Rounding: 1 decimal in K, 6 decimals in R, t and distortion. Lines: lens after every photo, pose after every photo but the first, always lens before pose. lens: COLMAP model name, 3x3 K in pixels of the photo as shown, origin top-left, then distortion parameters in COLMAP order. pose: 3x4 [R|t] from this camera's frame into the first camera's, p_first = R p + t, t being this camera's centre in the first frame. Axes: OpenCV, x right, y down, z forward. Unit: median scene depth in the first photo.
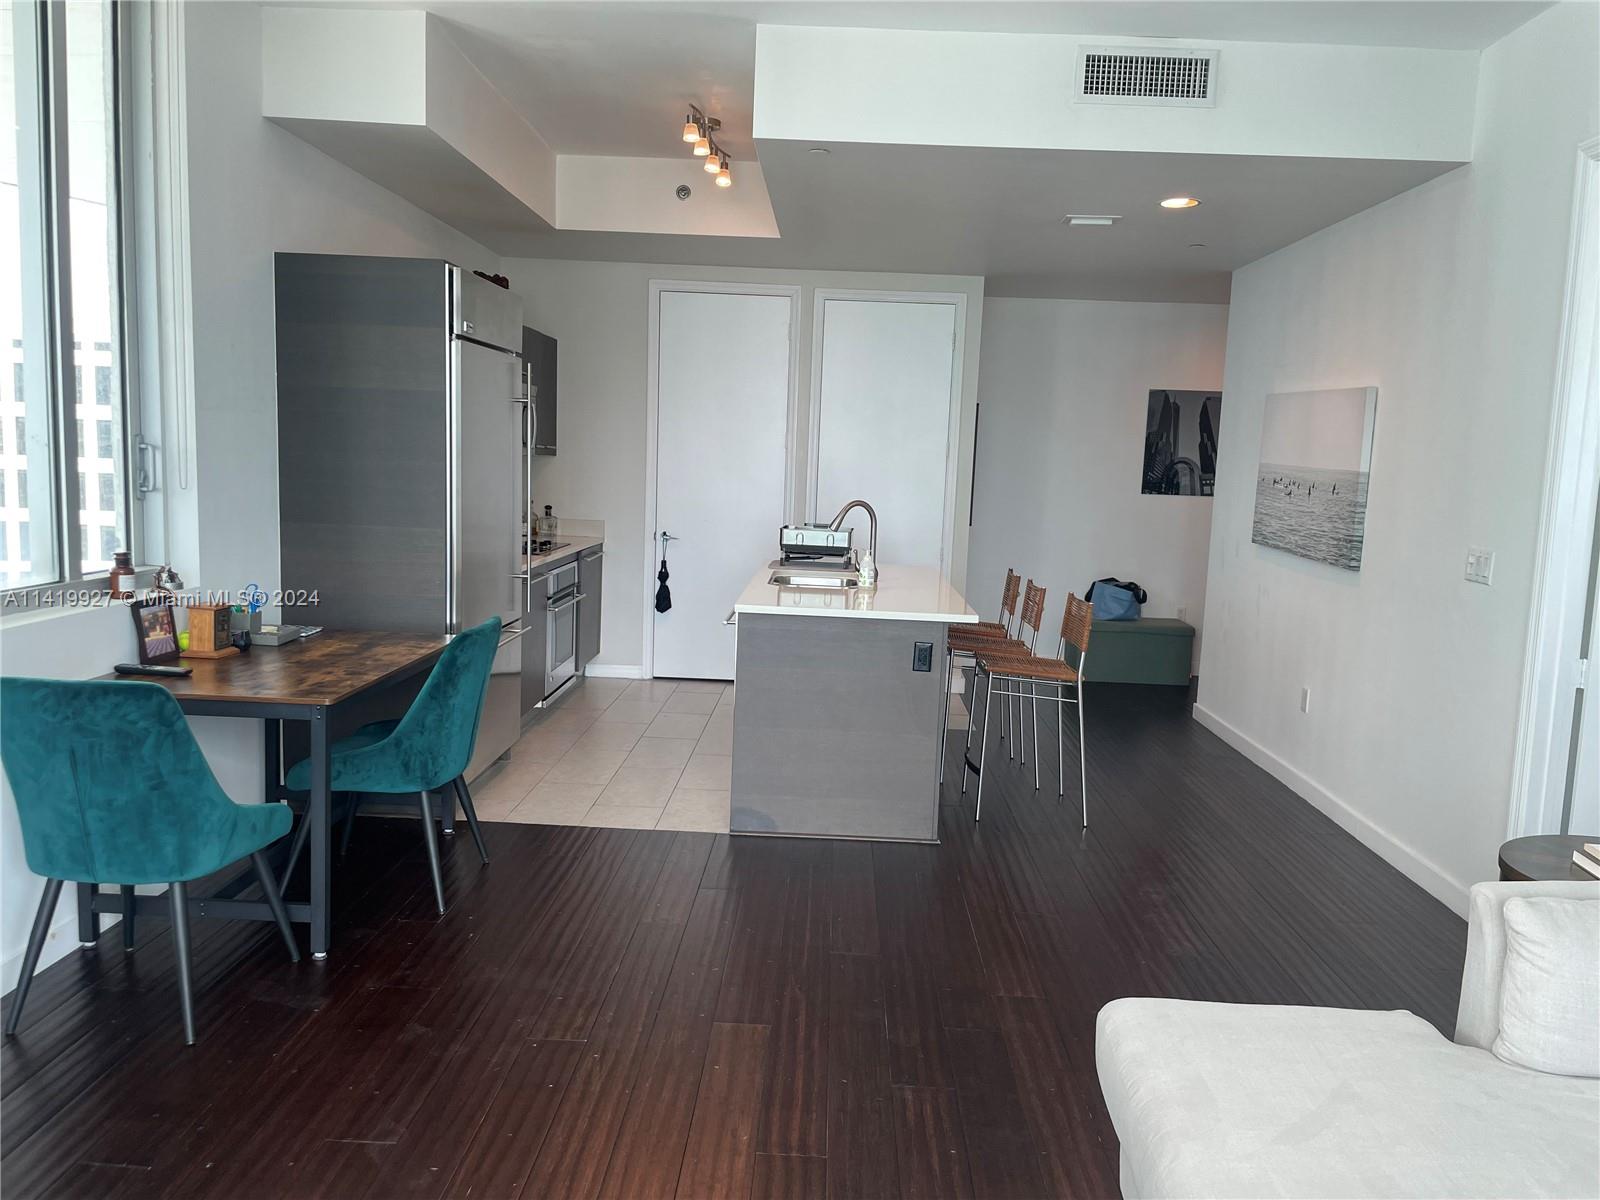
lens RADIAL K [[1212.6, 0, 797.4], [0, 1212.6, 608.7], [0, 0, 1]] dist [0.073874, -0.100295]
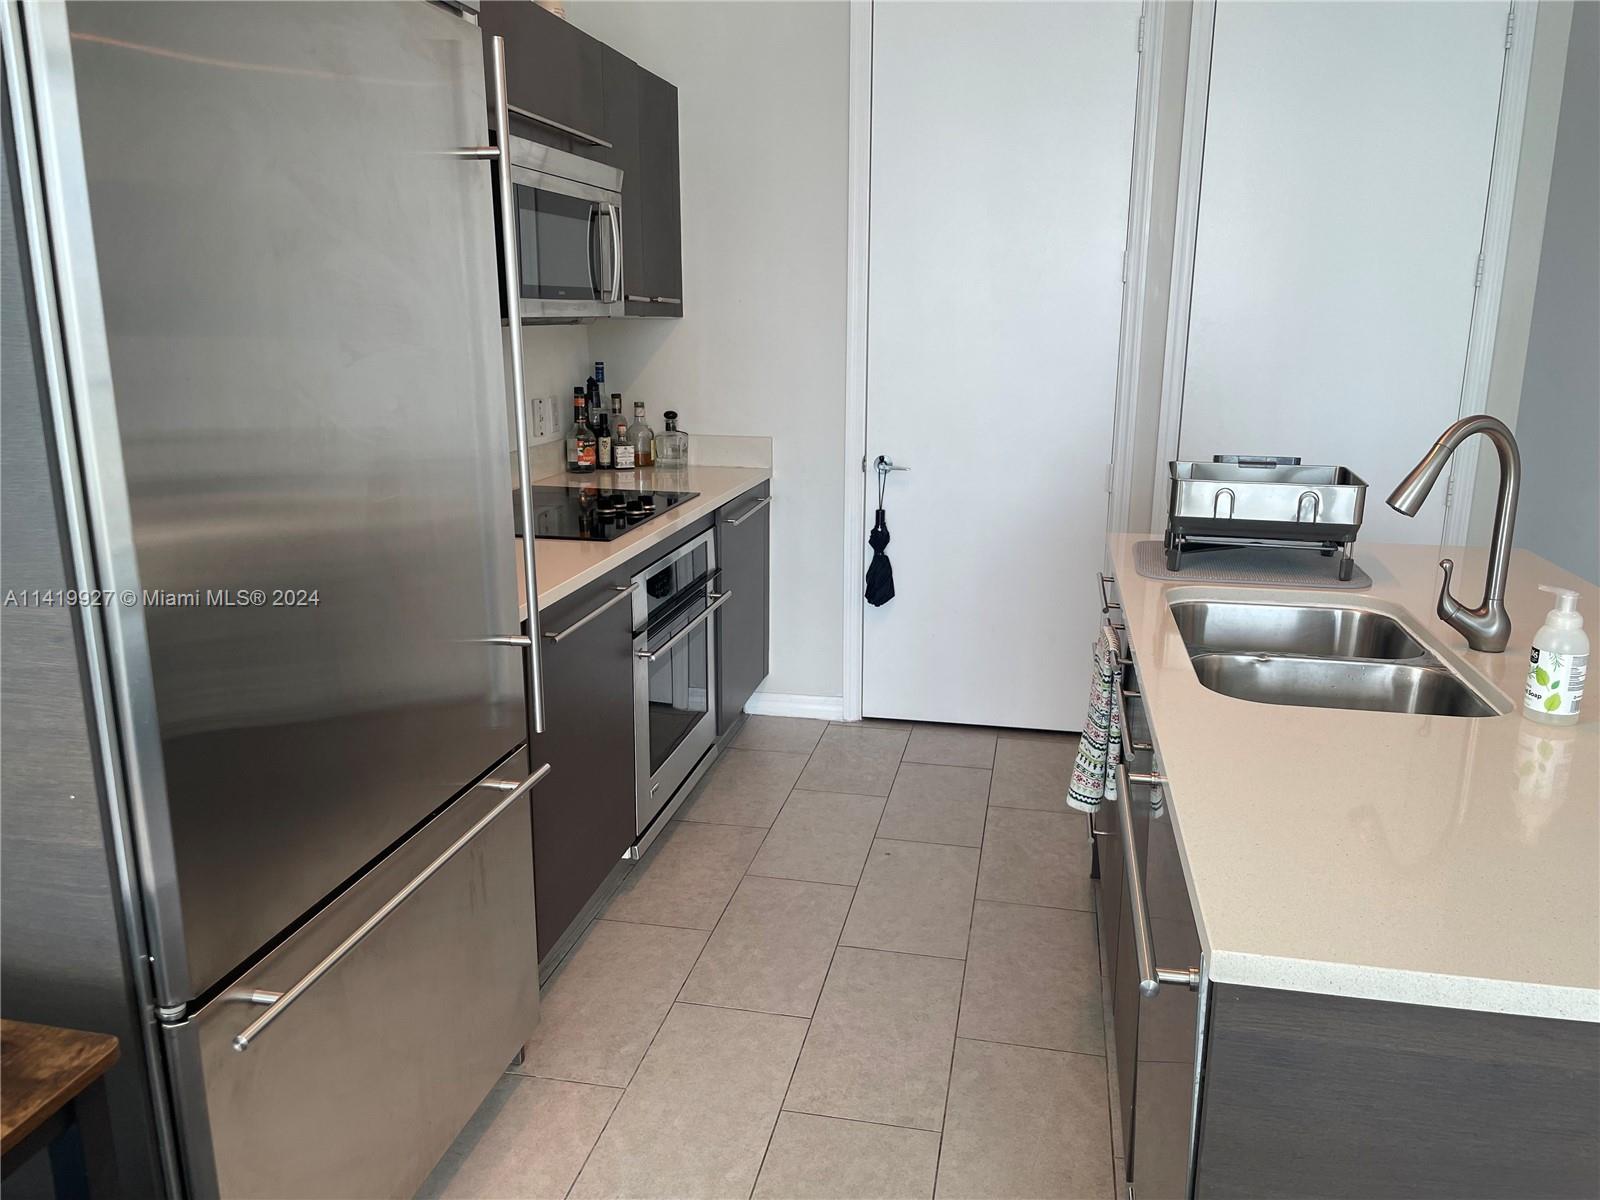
lens RADIAL K [[1212.6, 0, 797.4], [0, 1212.6, 608.7], [0, 0, 1]] dist [0.073874, -0.100295]
pose [[0.985085, 0.005163, -0.171993, -0.053659], [0.013868, 0.993916, 0.109265, -0.055662], [0.171510, -0.110020, 0.979020, 0.462844]]
